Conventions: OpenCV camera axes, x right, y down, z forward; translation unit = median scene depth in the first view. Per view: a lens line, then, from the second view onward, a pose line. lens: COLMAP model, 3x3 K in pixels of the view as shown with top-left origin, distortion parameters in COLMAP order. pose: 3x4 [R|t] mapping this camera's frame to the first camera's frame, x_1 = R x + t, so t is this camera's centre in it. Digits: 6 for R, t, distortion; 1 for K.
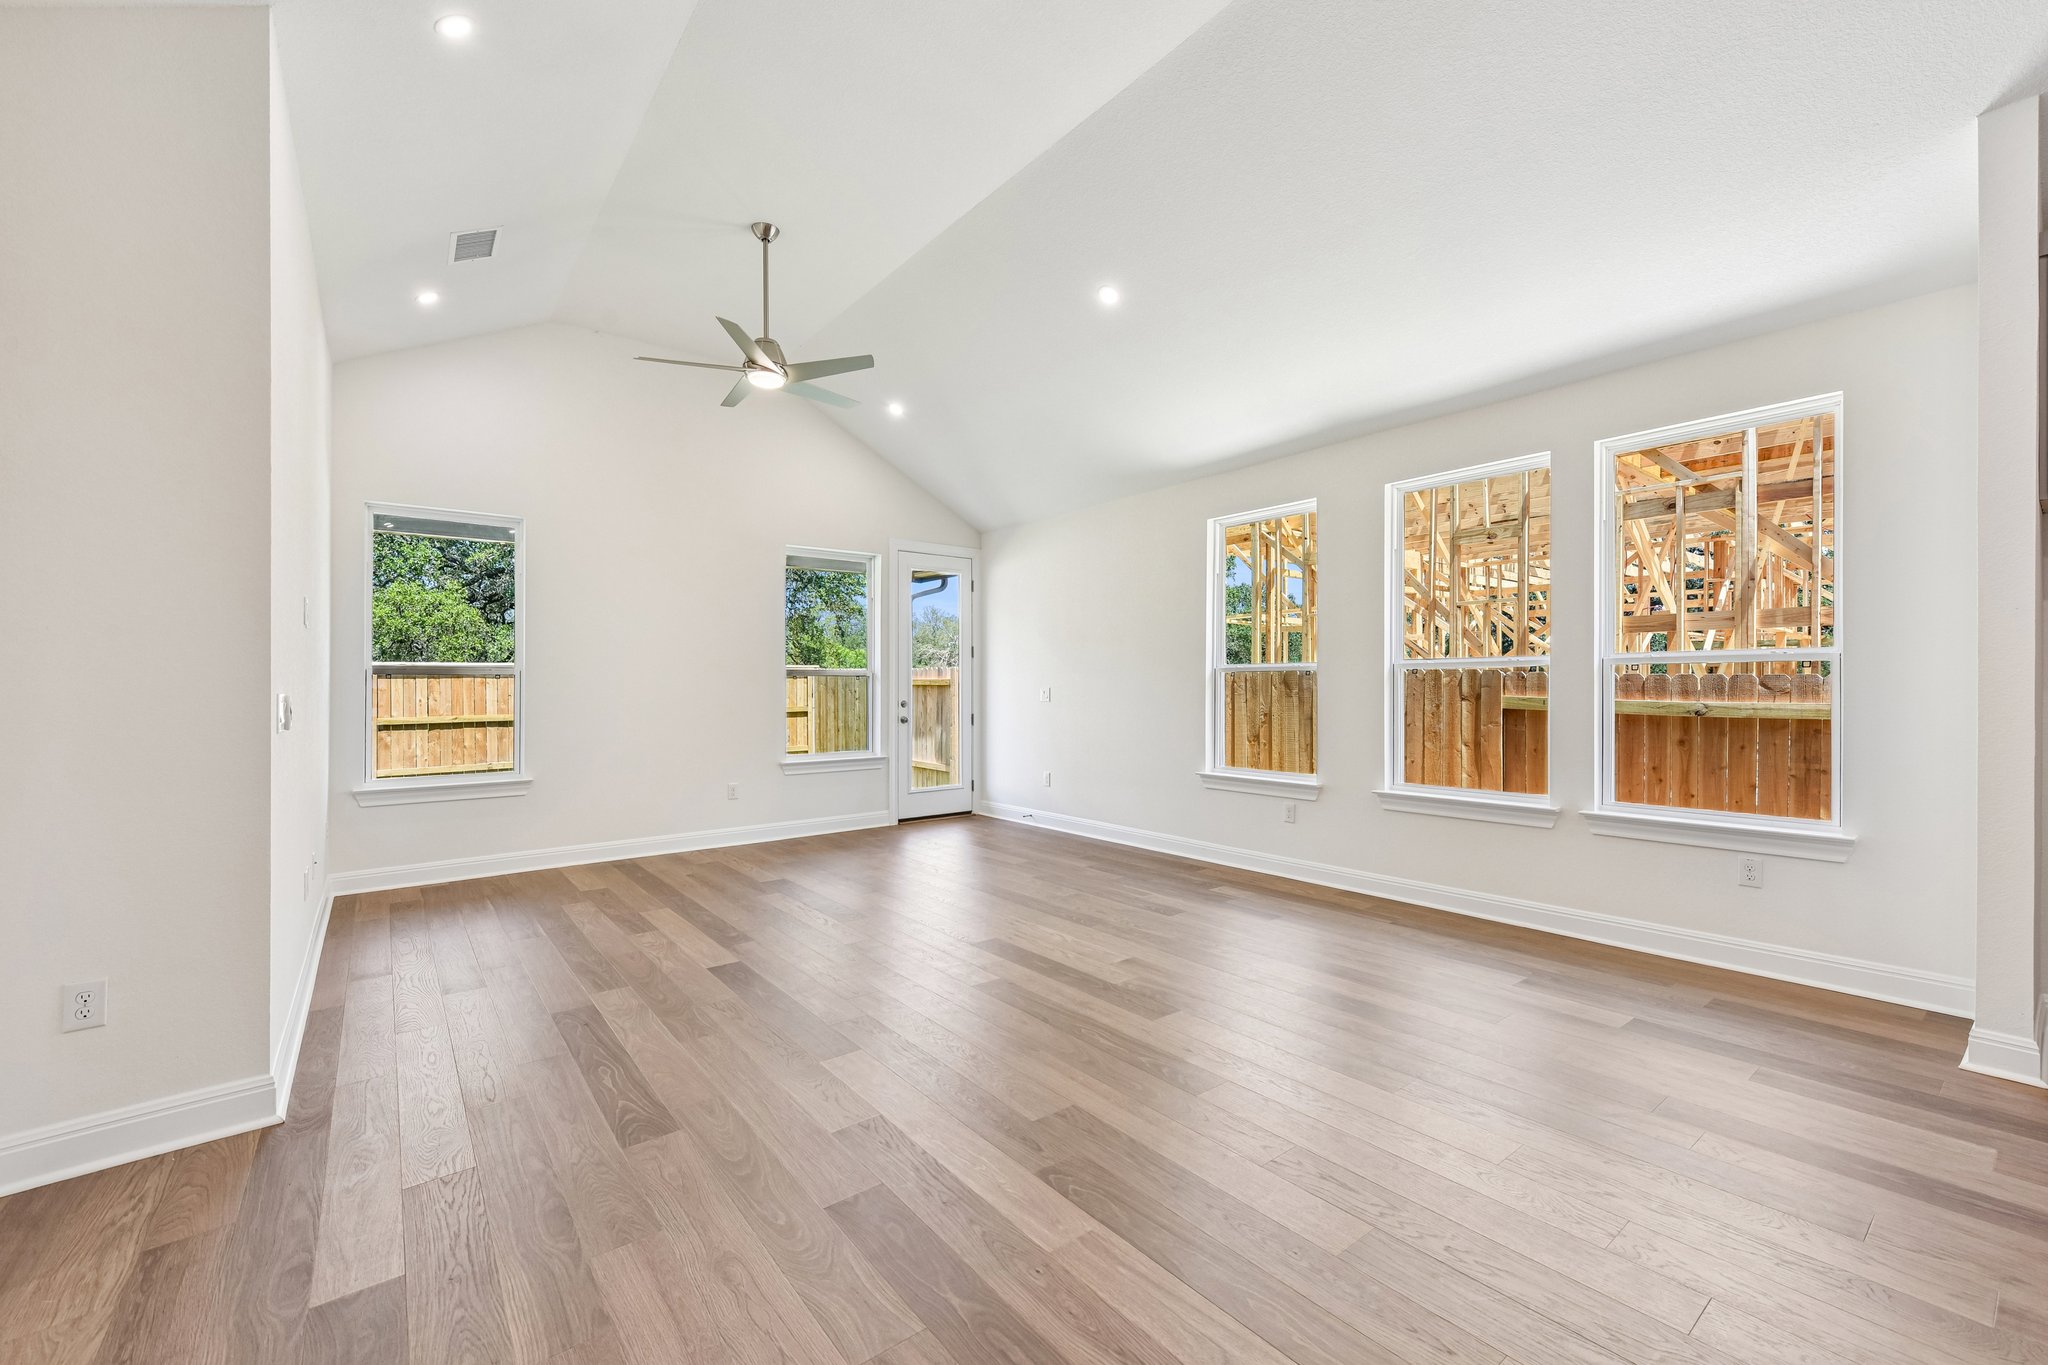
lens RADIAL K [[832.0, 0, 1038.2], [0, 832.0, 682.2], [0, 0, 1]] dist [0.000610, -0.000421]
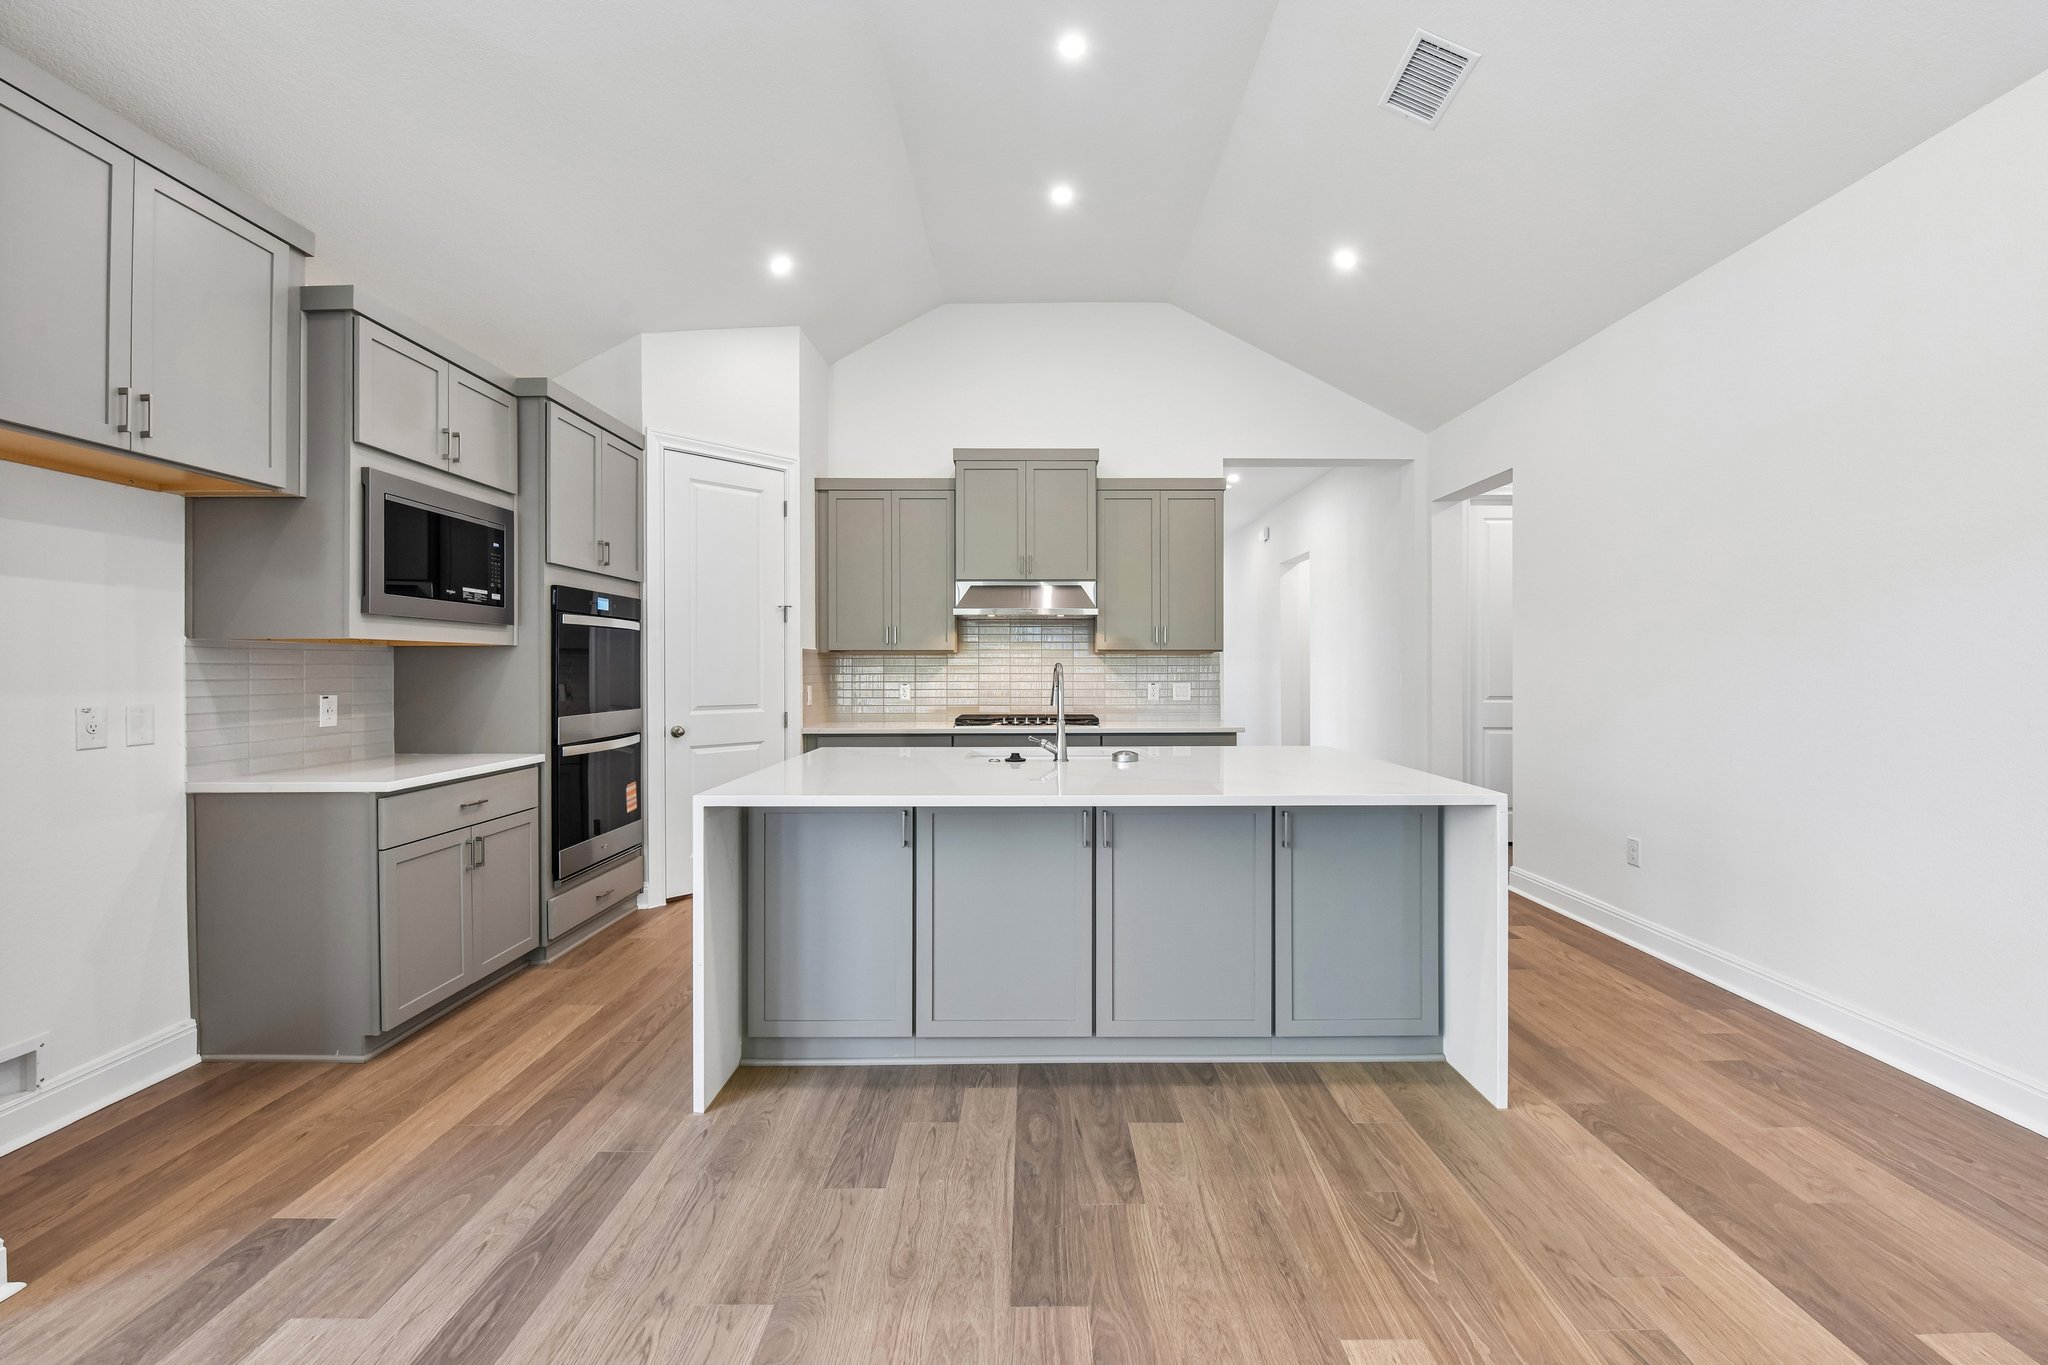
lens RADIAL K [[820.4, 0, 1031.6], [0, 820.4, 675.2], [0, 0, 1]] dist [-0.003341, -0.002065]
pose [[-0.784669, 0.000604, 0.619914, 0.077736], [0.002238, 0.999996, 0.001859, -0.005060], [-0.619910, 0.002847, -0.784667, 0.493588]]
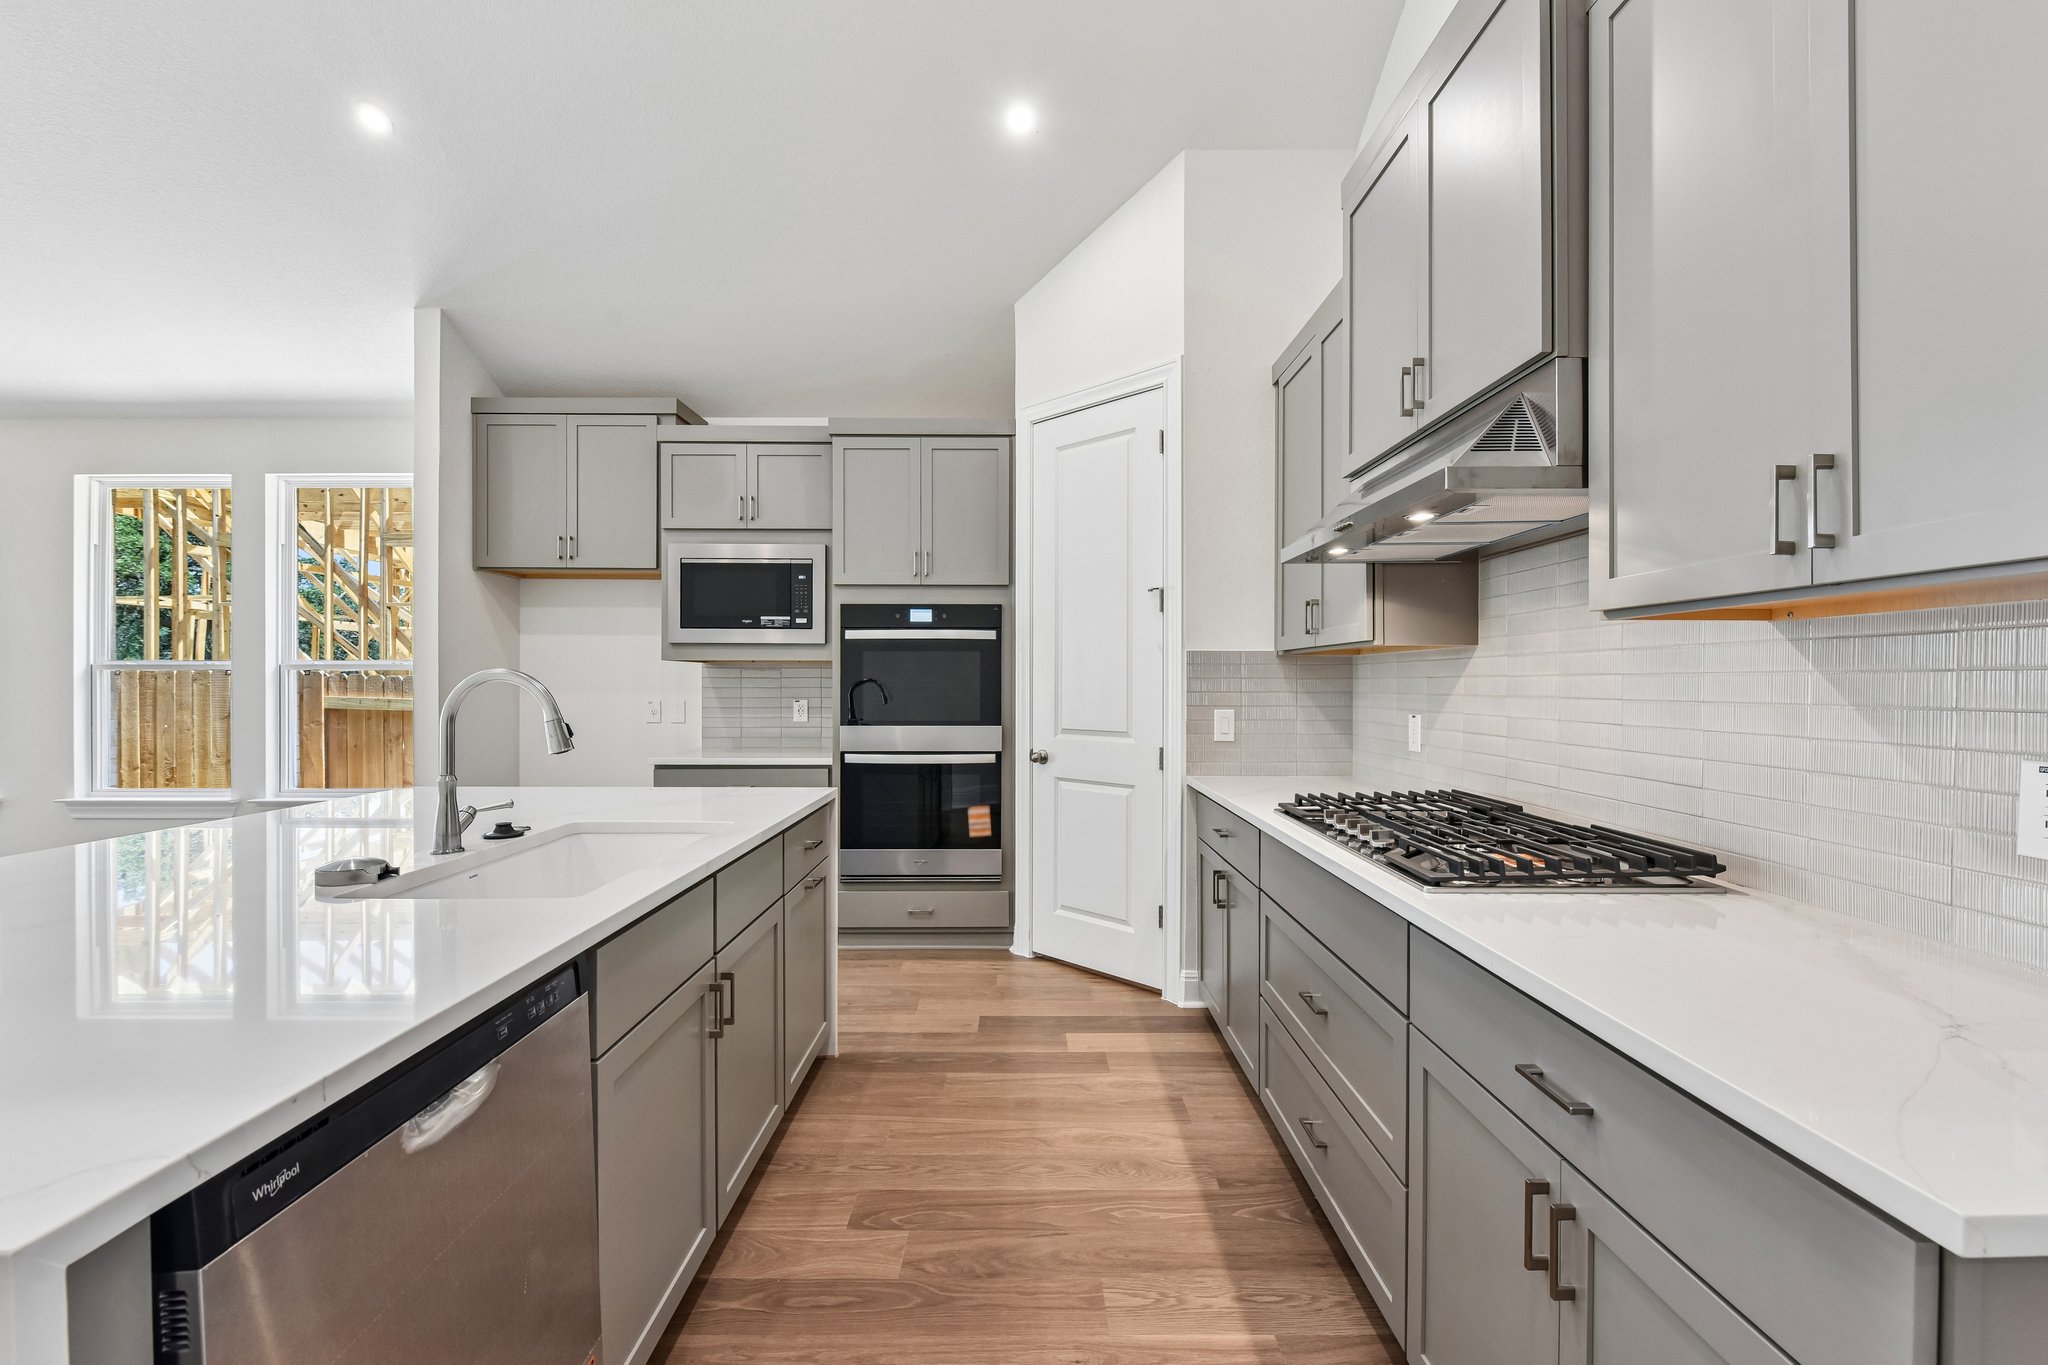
lens RADIAL K [[834.8, 0, 1034.1], [0, 834.8, 687.5], [0, 0, 1]] dist [0.000343, -0.006037]
pose [[0.614378, 0.002921, 0.789007, 0.326493], [-0.009318, 0.999950, 0.003554, -0.008654], [-0.788957, -0.009535, 0.614374, -0.413177]]
